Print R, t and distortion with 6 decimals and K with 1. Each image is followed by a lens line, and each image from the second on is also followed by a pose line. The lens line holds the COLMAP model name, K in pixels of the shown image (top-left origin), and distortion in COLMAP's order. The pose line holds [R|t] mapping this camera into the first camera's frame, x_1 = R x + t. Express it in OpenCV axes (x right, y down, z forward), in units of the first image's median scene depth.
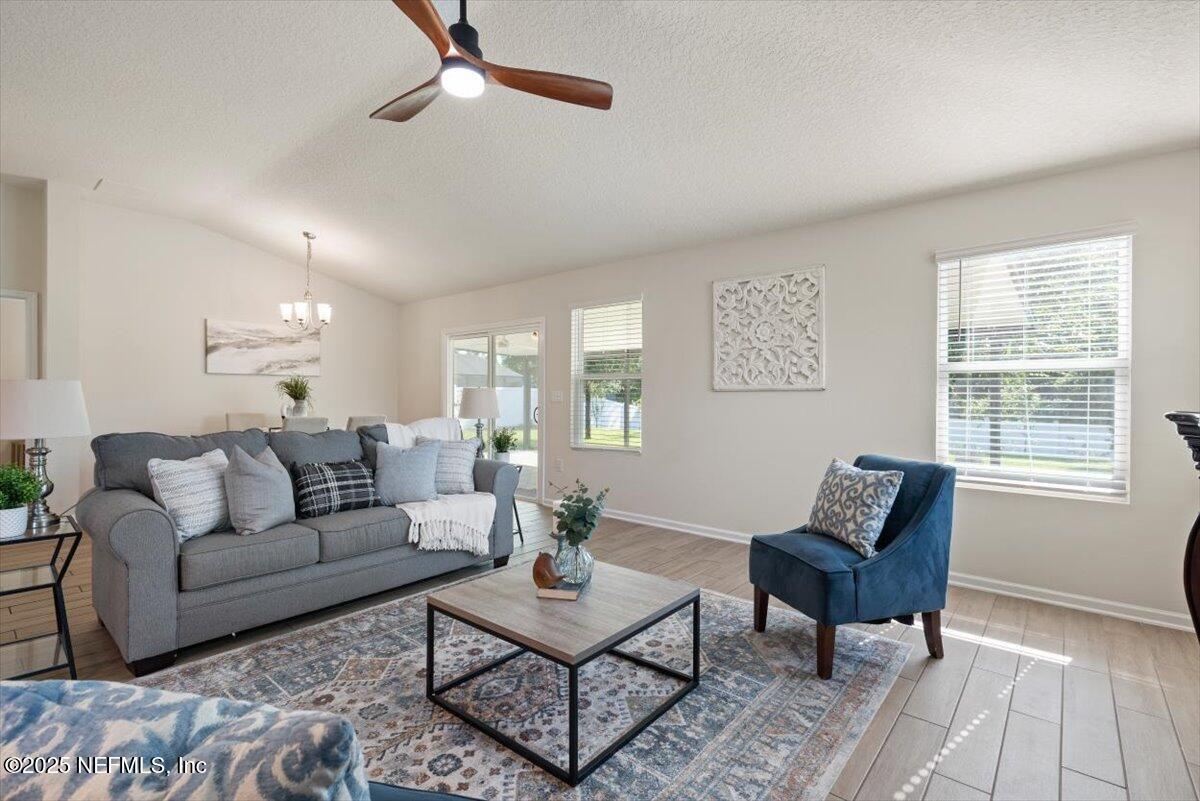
lens RADIAL K [[551.1, 0, 615.4], [0, 551.1, 396.4], [0, 0, 1]] dist [-0.004941, 0.000595]
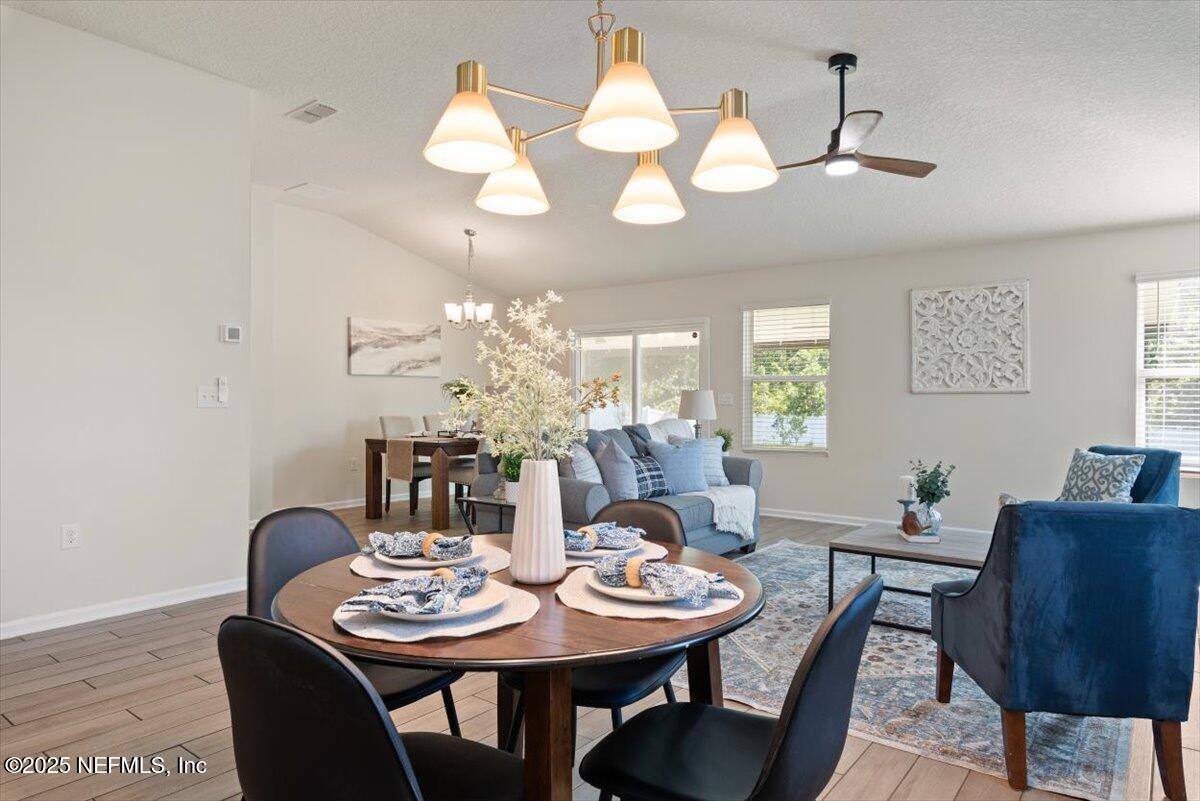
lens RADIAL K [[747.5, 0, 607.9], [0, 747.5, 395.9], [0, 0, 1]] dist [-0.008718, -0.005176]
pose [[0.999350, -0.000276, 0.036059, -0.507243], [0.000434, 0.999990, -0.004368, 0.000940], [-0.036057, 0.004381, 0.999340, -0.451993]]
